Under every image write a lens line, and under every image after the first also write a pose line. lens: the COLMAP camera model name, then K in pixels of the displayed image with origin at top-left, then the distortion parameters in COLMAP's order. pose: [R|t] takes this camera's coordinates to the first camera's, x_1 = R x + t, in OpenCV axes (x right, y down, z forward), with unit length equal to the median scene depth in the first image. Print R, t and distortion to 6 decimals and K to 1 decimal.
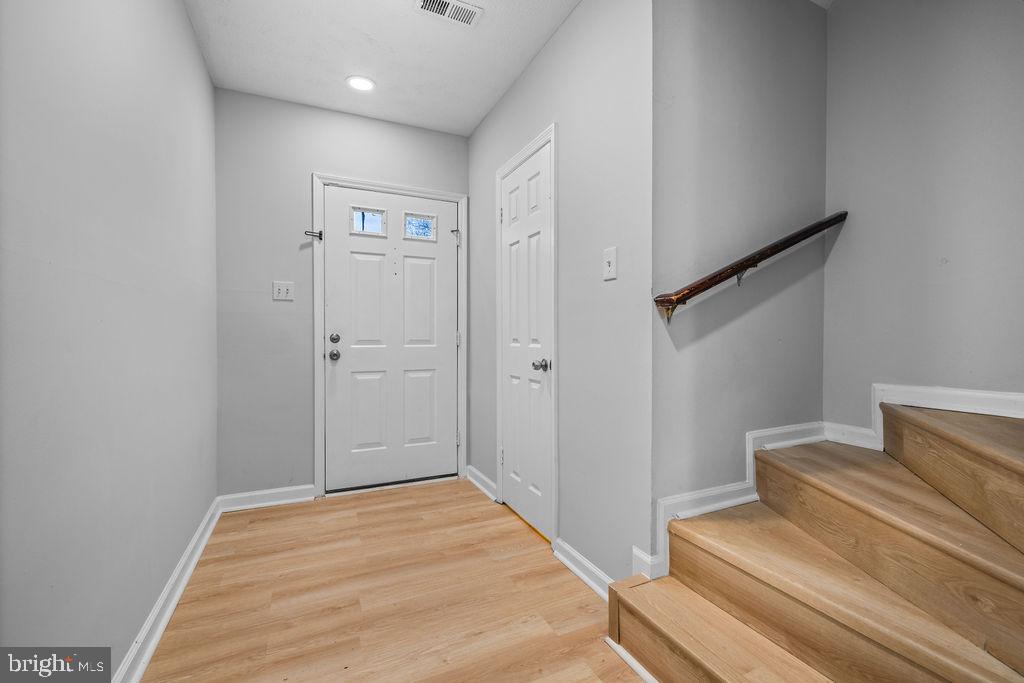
lens RADIAL K [[435.5, 0, 512.0], [0, 435.5, 338.1], [0, 0, 1]] dist [-0.003253, 0.001438]
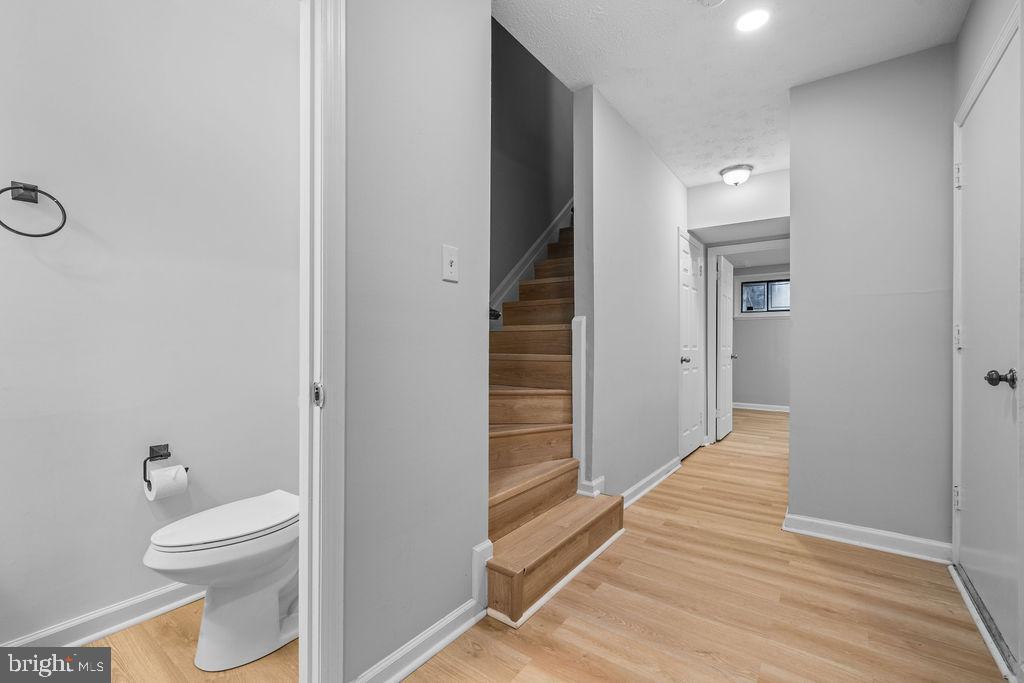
lens RADIAL K [[435.5, 0, 514.0], [0, 435.5, 343.3], [0, 0, 1]] dist [-0.003253, 0.001438]
pose [[-0.461862, 0.001585, 0.886950, -0.830997], [0.003938, 0.999992, 0.000263, -0.006552], [-0.886943, 0.003614, -0.461865, 1.700738]]
